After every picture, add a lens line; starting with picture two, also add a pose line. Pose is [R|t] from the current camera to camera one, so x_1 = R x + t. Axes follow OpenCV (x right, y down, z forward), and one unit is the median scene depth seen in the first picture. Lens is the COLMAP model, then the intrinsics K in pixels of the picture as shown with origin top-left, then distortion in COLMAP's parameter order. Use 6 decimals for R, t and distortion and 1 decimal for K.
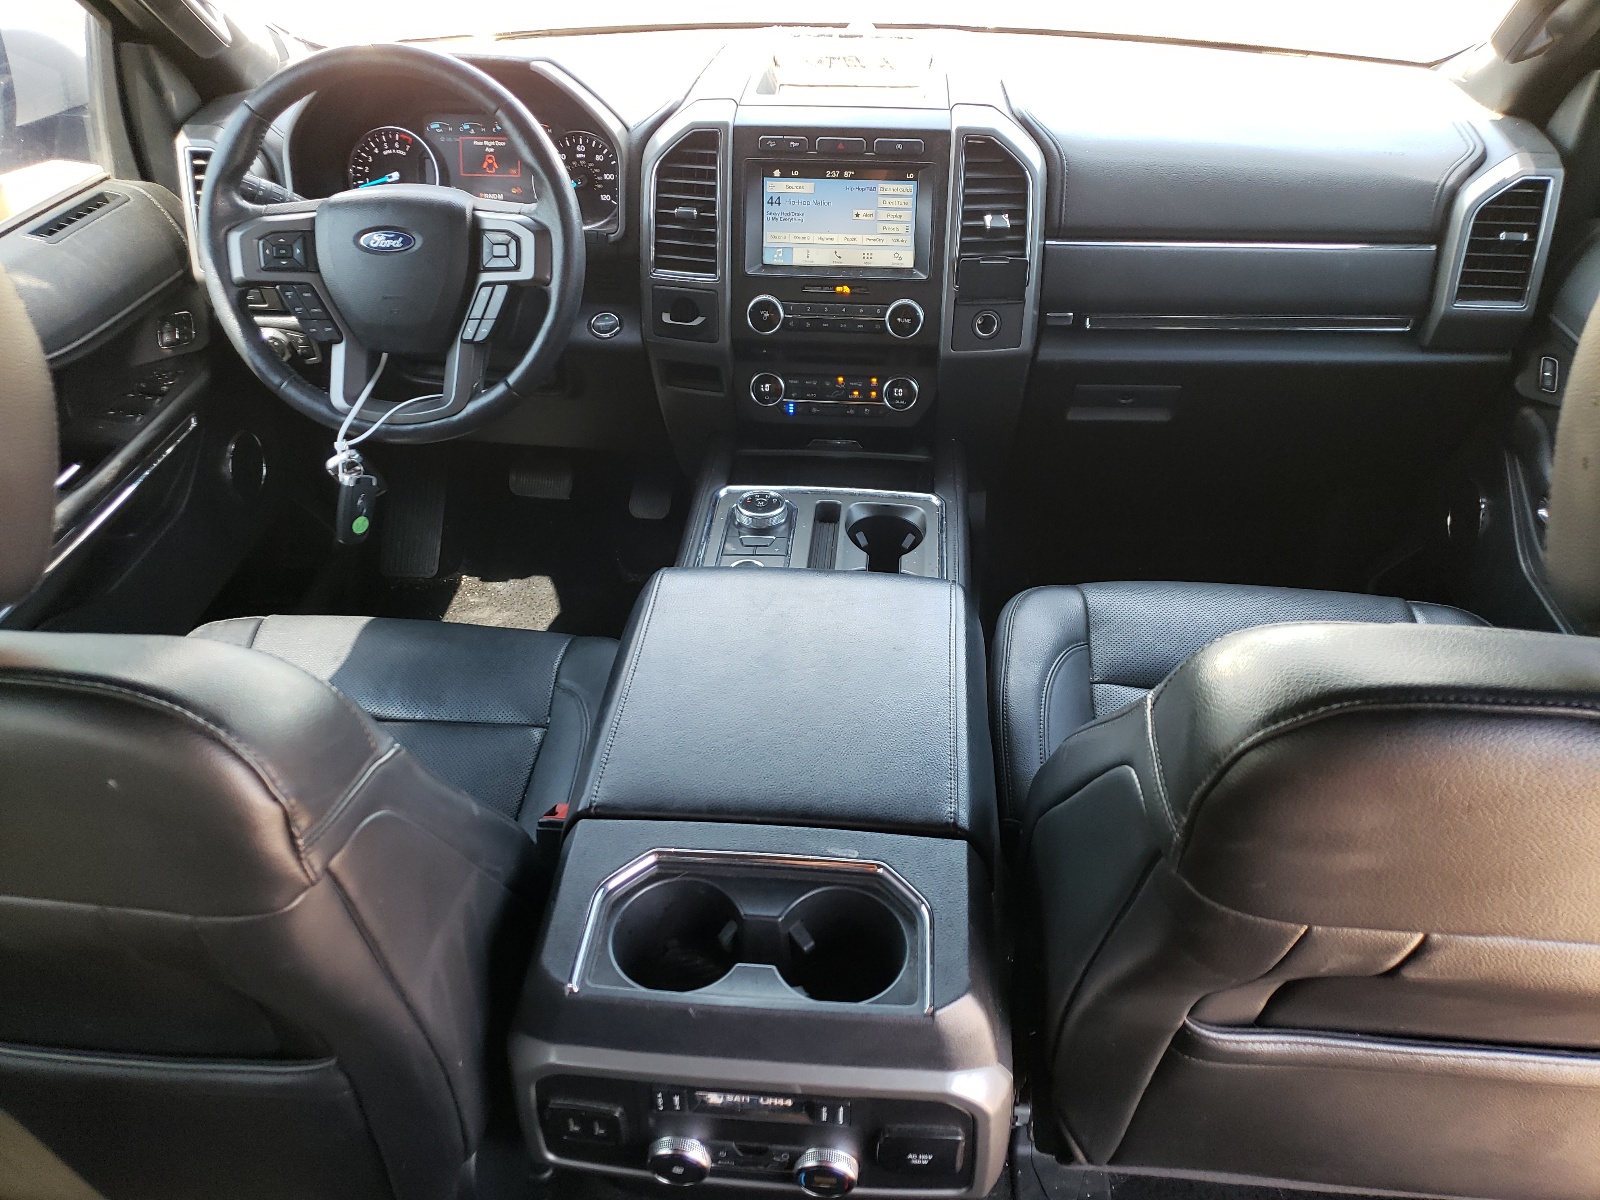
lens RADIAL K [[1225.8, 0, 799.6], [0, 1225.8, 597.5], [0, 0, 1]] dist [0.003305, 0.001584]
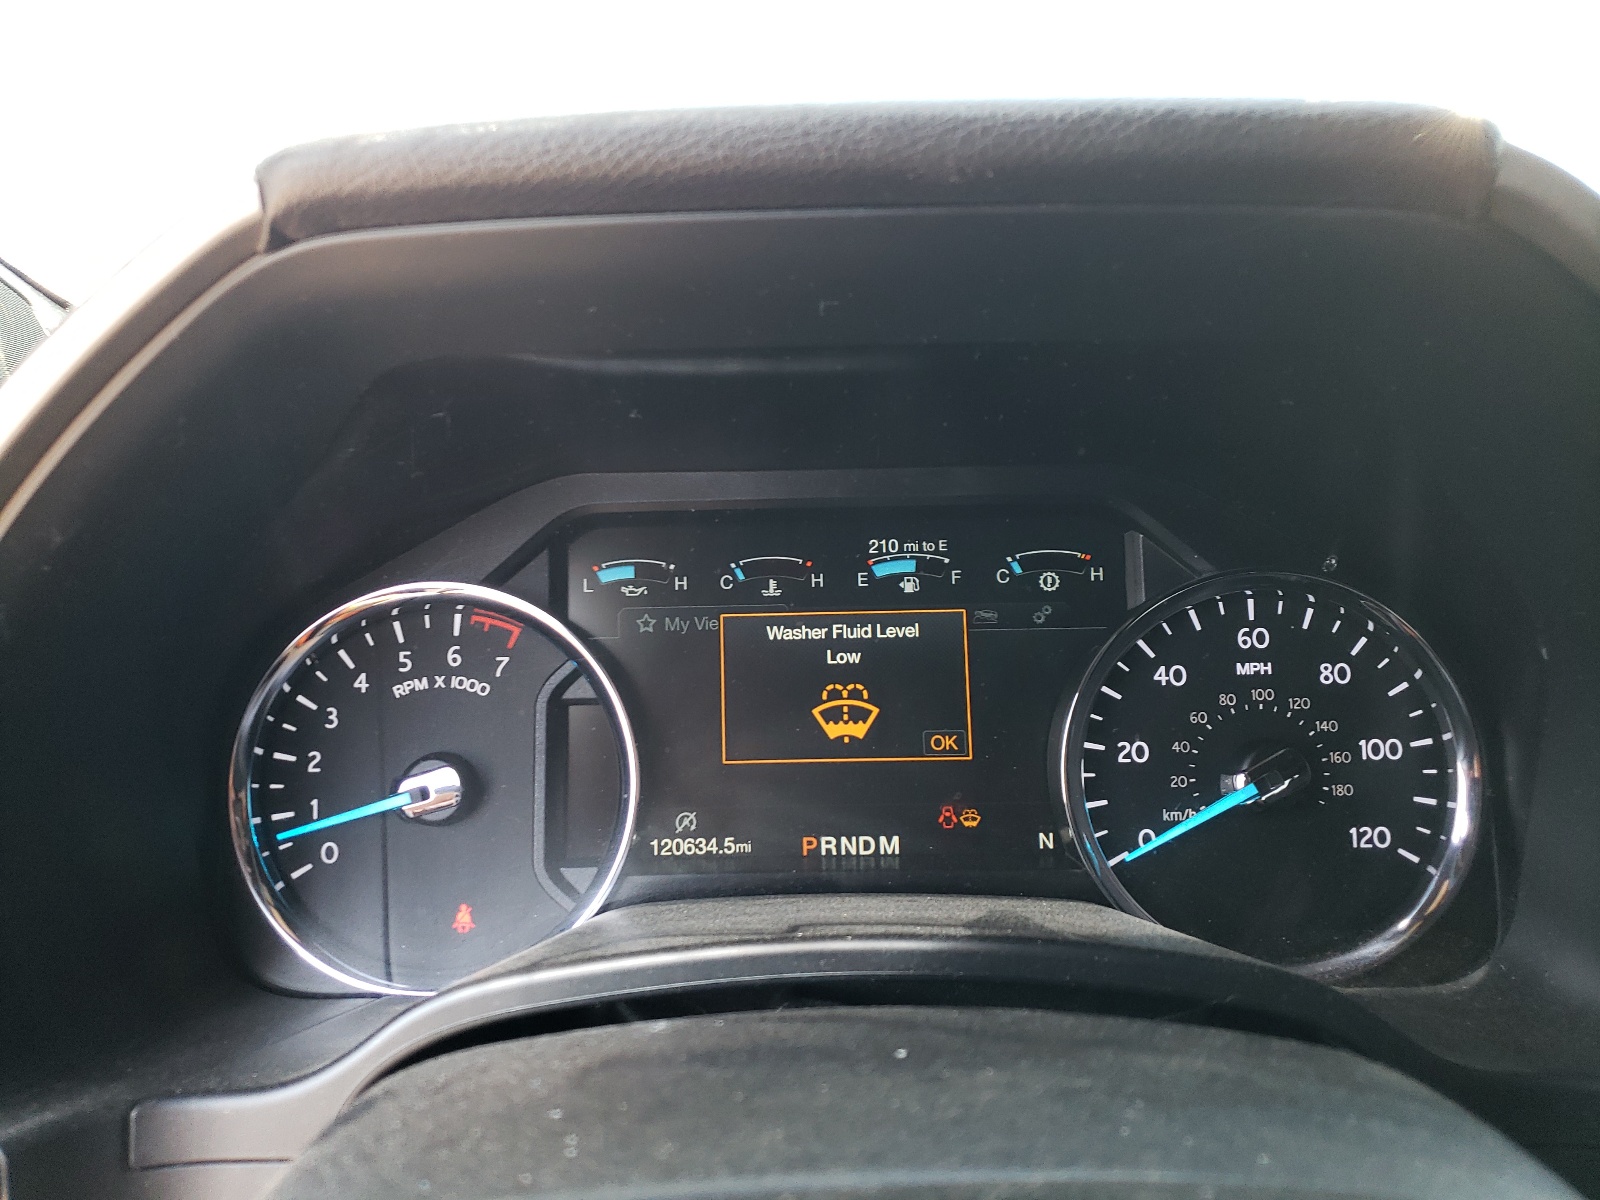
lens RADIAL K [[1225.8, 0, 798.5], [0, 1225.8, 599.1], [0, 0, 1]] dist [0.003305, 0.001584]
pose [[0.997725, -0.038146, 0.055582, -0.275128], [0.055614, 0.931735, -0.358854, -0.291275], [-0.038099, 0.361129, 0.931737, 0.774972]]
